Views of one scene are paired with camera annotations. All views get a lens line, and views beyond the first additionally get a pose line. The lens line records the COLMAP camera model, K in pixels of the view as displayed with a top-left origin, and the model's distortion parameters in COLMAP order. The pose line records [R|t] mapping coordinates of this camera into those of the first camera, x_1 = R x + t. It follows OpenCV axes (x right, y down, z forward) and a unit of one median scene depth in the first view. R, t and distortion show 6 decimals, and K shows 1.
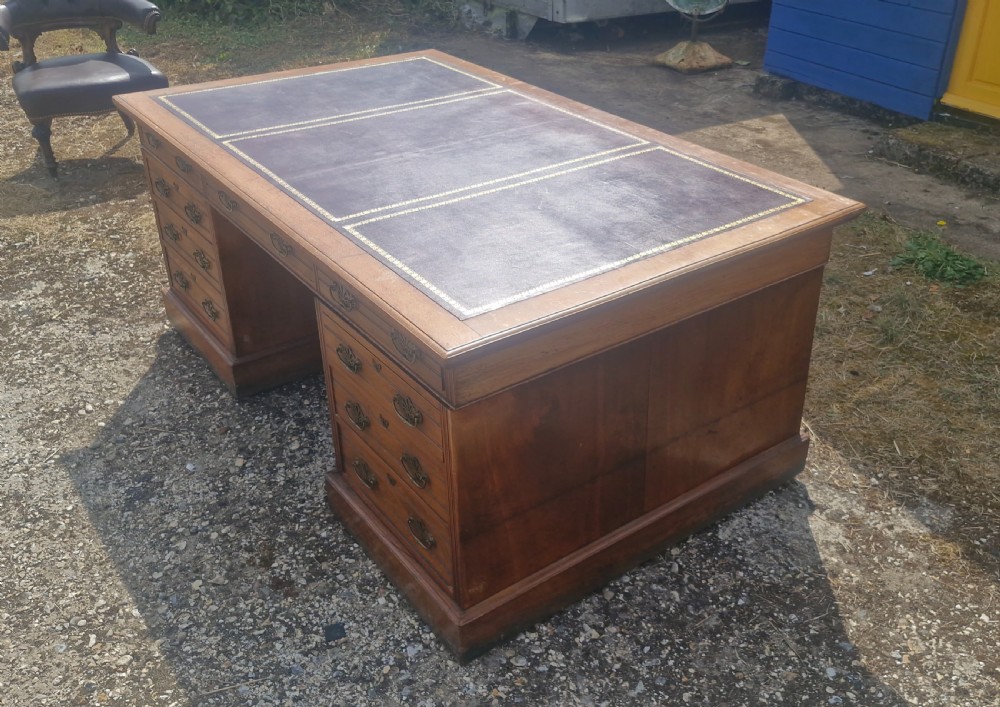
lens RADIAL K [[961.9, 0, 545.2], [0, 961.9, 321.2], [0, 0, 1]] dist [0.057296, 0.000000]
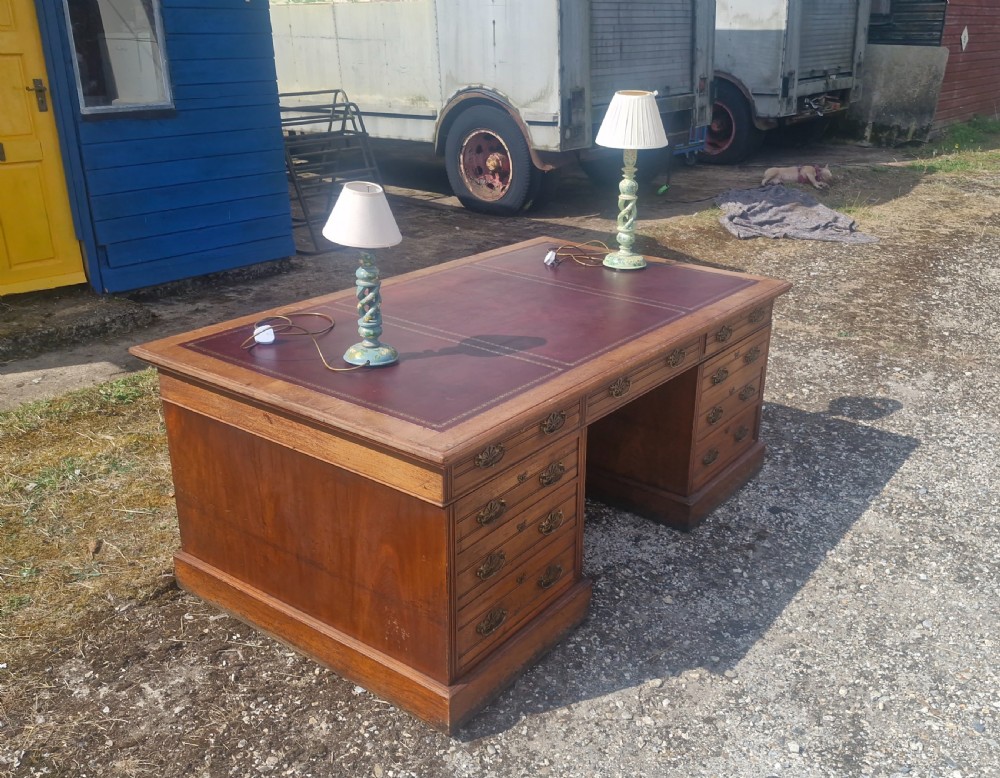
lens RADIAL K [[949.8, 0, 555.5], [0, 949.8, 366.7], [0, 0, 1]] dist [0.052154, 0.000000]
pose [[-0.307995, -0.339798, 0.888638, -1.141823], [0.427782, 0.784835, 0.448371, -0.599727], [-0.849790, 0.518239, -0.096366, 1.041804]]
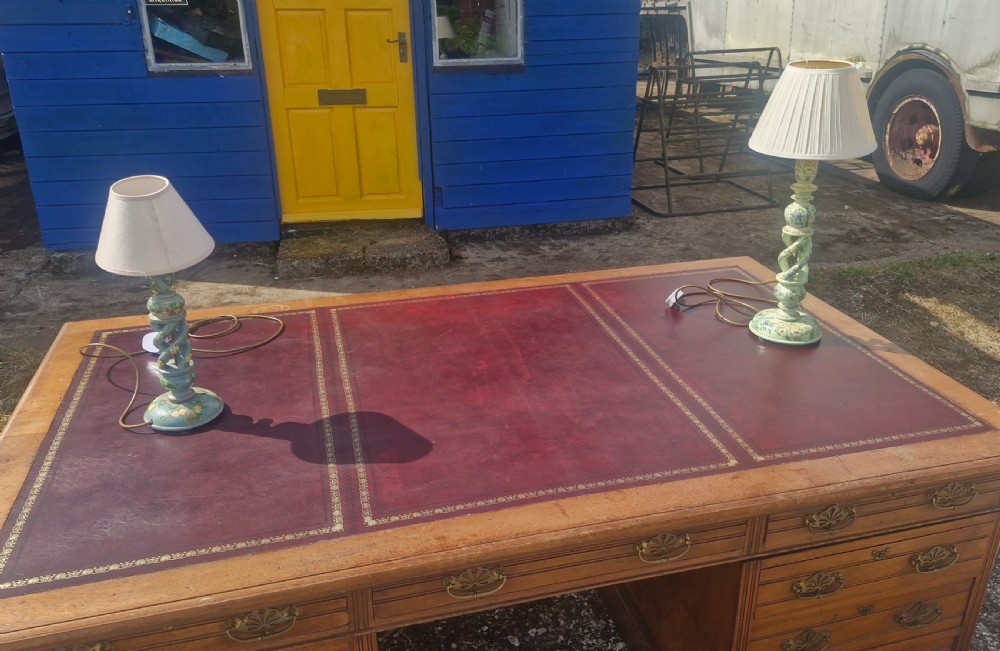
lens RADIAL K [[797.3, 0, 522.4], [0, 797.3, 312.8], [0, 0, 1]] dist [0.079145, -0.104889]
pose [[0.355916, -0.367244, 0.859334, -0.634121], [0.444142, 0.875532, 0.190213, -0.329188], [-0.822229, 0.313967, 0.474725, 0.604439]]
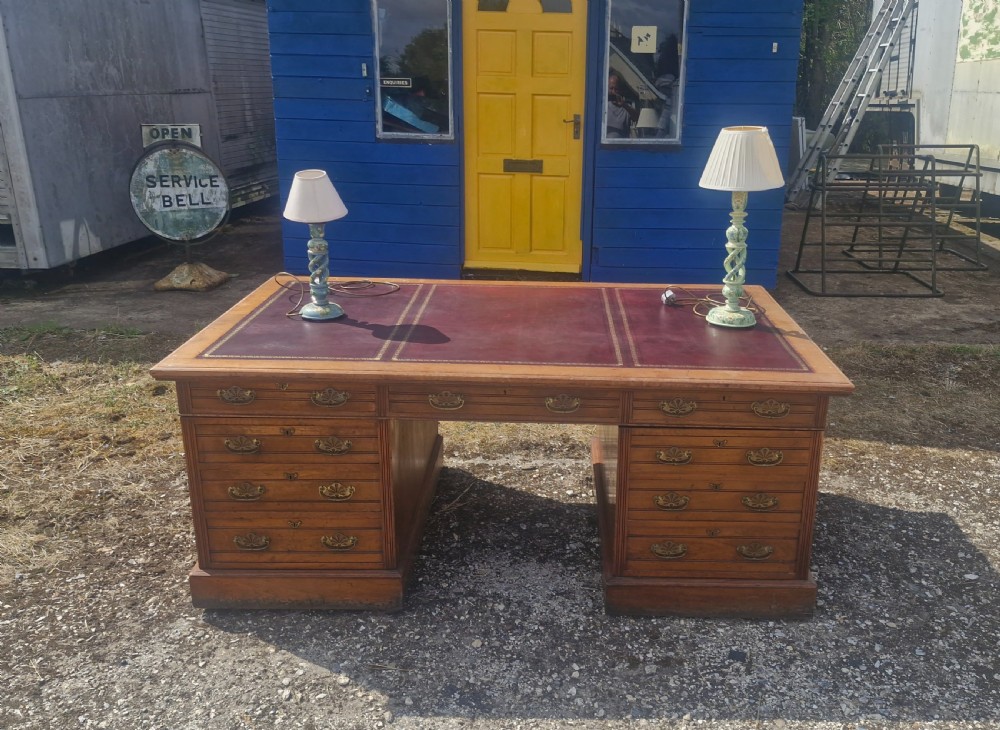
lens RADIAL K [[889.4, 0, 556.1], [0, 889.4, 362.3], [0, 0, 1]] dist [0.073296, -0.071944]
pose [[0.597011, -0.246446, 0.763441, -0.920577], [0.365817, 0.930577, 0.014330, -0.121849], [-0.713972, 0.270724, 0.645718, 0.215853]]
